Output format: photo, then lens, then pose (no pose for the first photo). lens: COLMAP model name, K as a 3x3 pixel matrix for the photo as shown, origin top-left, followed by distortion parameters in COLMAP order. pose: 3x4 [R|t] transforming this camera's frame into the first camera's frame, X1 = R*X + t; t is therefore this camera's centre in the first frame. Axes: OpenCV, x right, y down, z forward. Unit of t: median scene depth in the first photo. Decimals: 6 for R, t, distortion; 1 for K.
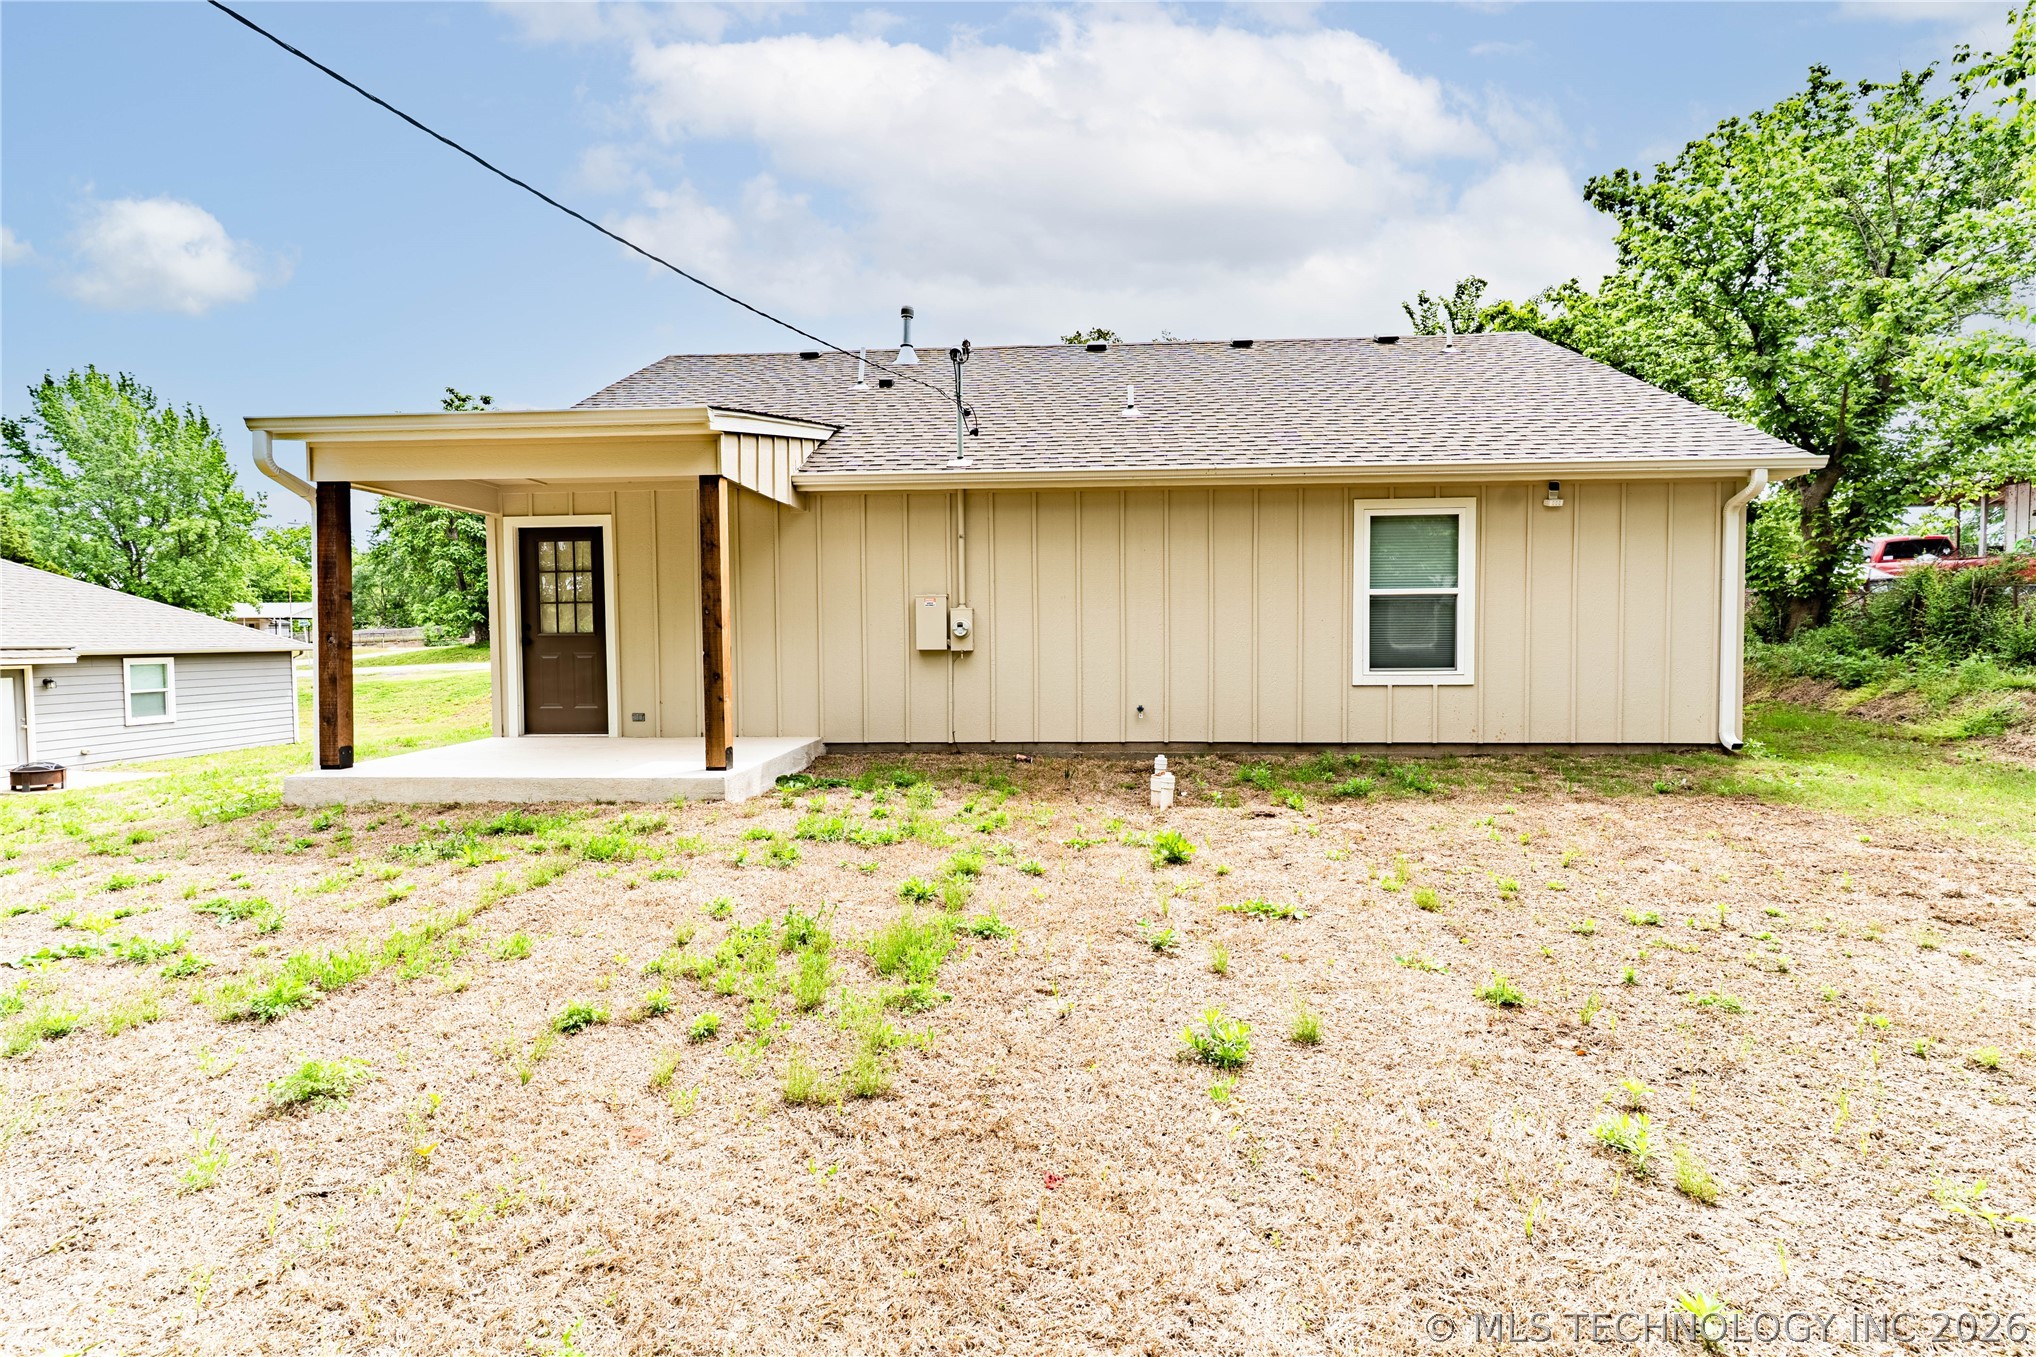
lens RADIAL K [[968.0, 0, 1016.5], [0, 968.0, 674.6], [0, 0, 1]] dist [0.002733, 0.000950]
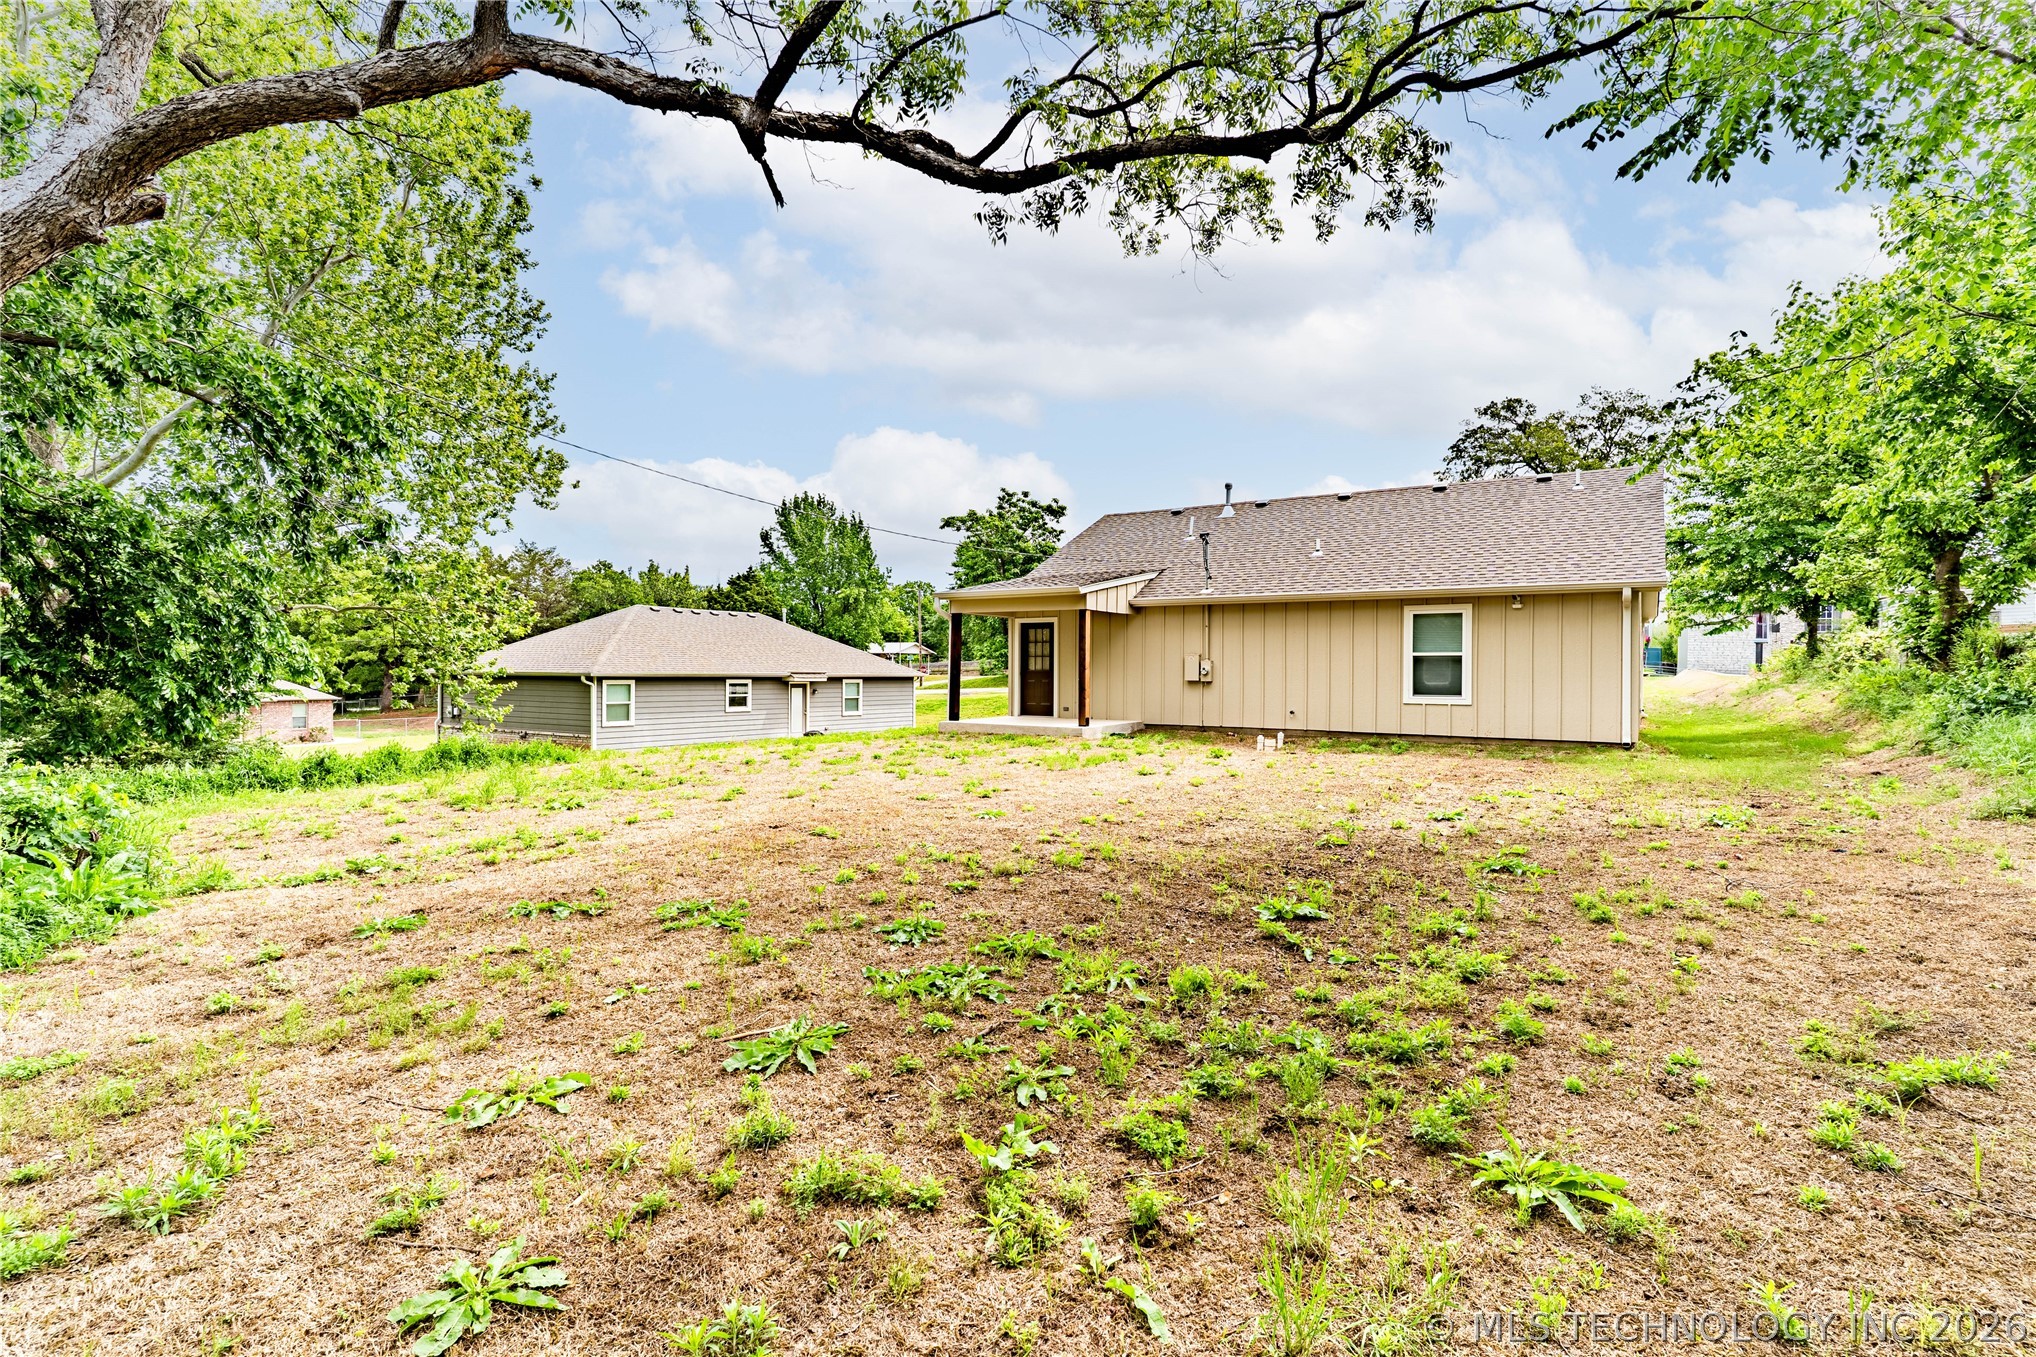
lens RADIAL K [[968.0, 0, 1016.5], [0, 968.0, 674.6], [0, 0, 1]] dist [0.002733, 0.000950]
pose [[0.872522, 0.015121, -0.488341, 0.594046], [-0.032316, 0.999118, -0.026802, 0.028544], [0.487506, 0.039167, 0.872241, -0.989482]]
